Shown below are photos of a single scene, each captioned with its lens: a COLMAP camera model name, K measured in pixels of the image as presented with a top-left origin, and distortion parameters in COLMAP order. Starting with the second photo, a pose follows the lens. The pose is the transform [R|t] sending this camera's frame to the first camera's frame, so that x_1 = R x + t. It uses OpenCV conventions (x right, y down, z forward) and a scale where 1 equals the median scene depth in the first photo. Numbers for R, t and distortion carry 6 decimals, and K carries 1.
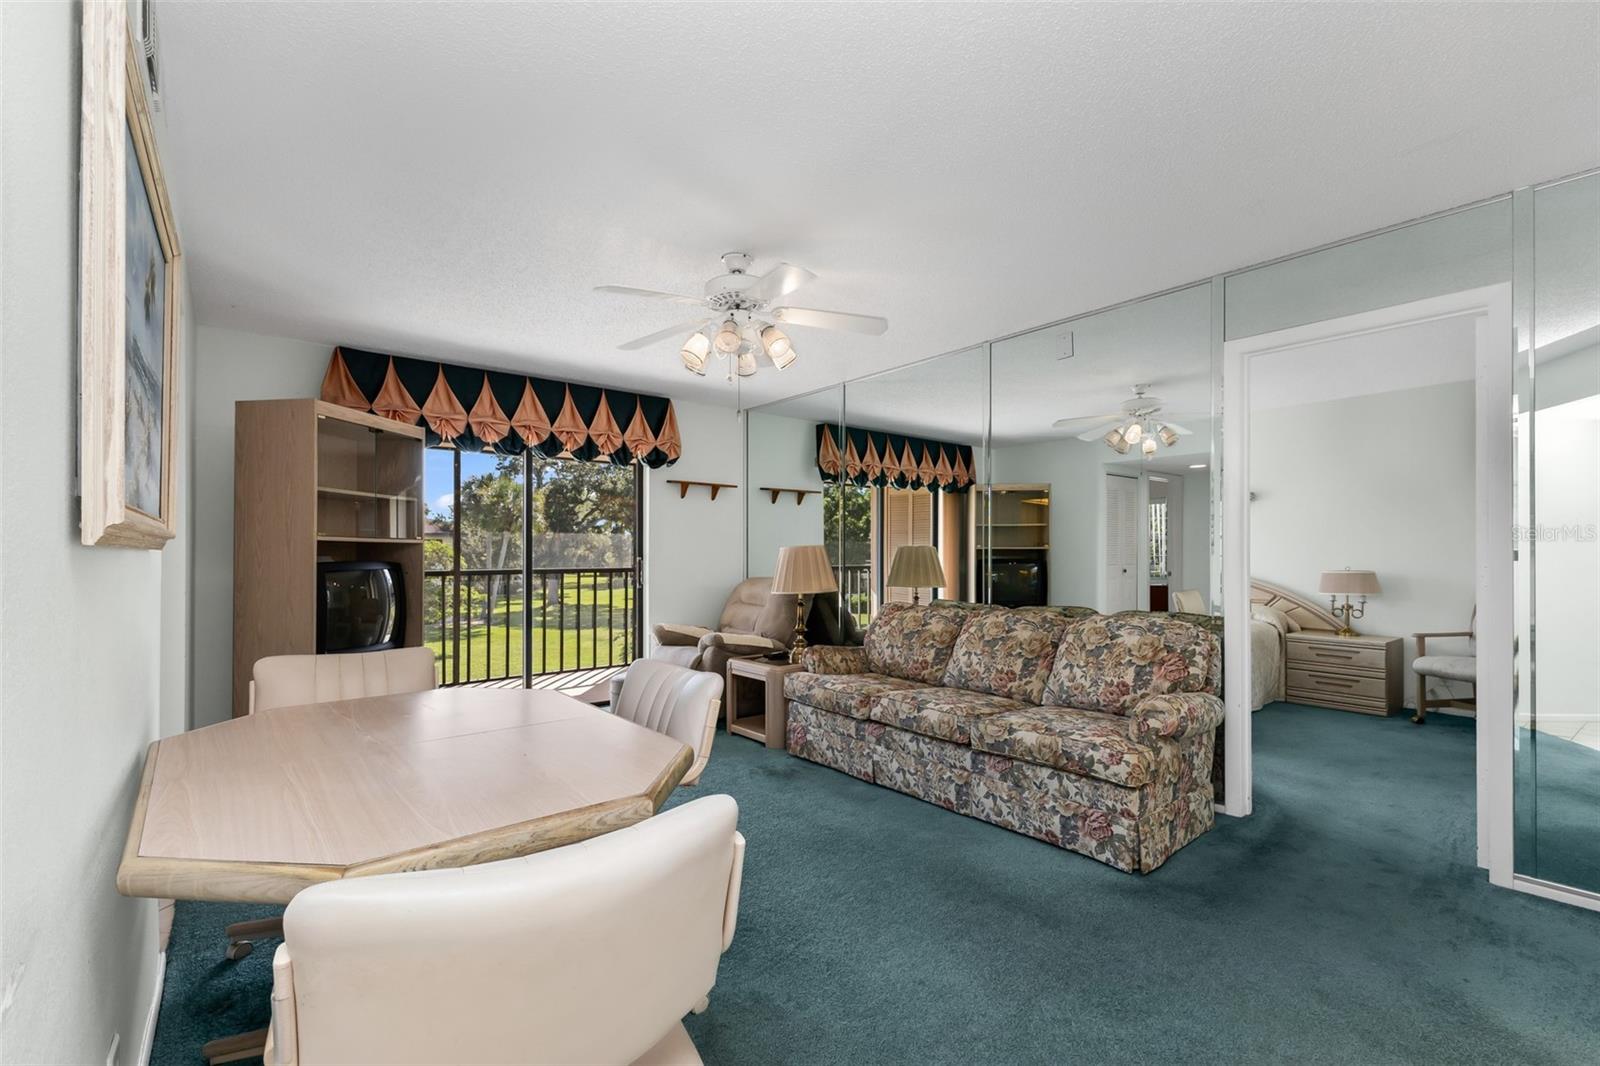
lens RADIAL K [[691.4, 0, 796.5], [0, 691.4, 551.9], [0, 0, 1]] dist [-0.000255, -0.000058]
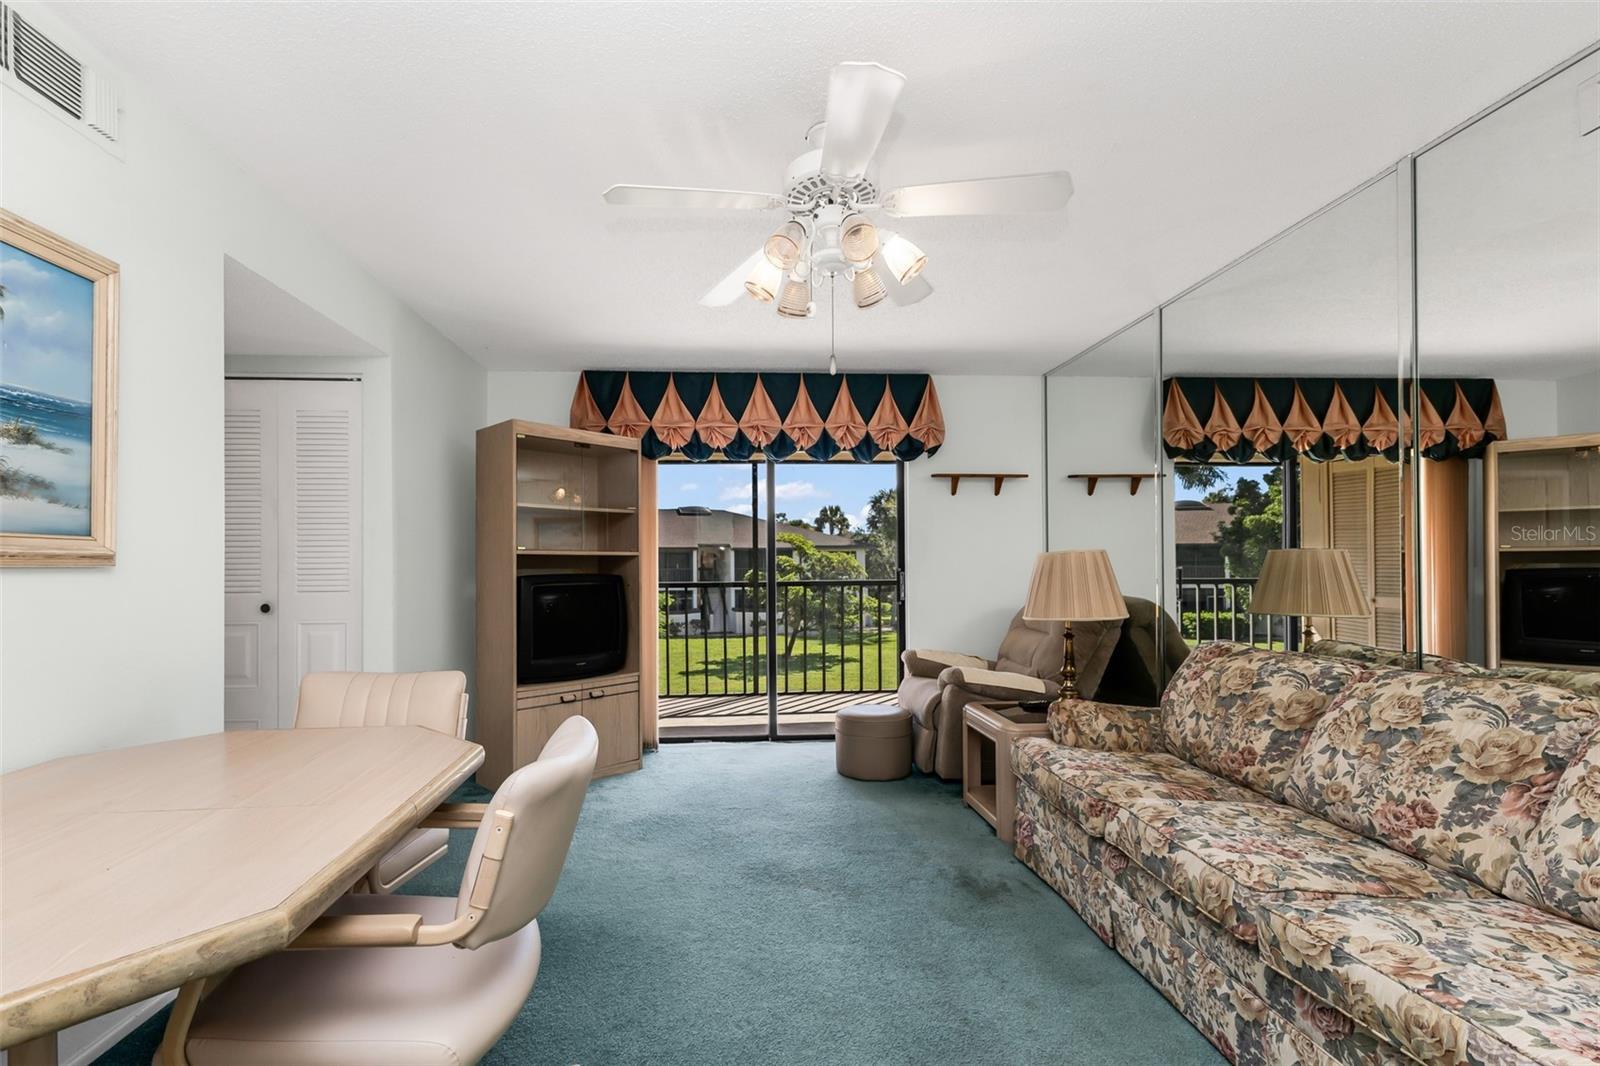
lens RADIAL K [[700.5, 0, 776.5], [0, 700.5, 560.9], [0, 0, 1]] dist [0.014793, -0.005128]
pose [[0.818283, -0.009439, -0.574739, 0.187145], [0.009090, 0.999953, -0.003480, 0.000556], [0.574744, -0.002377, 0.818330, 0.279435]]
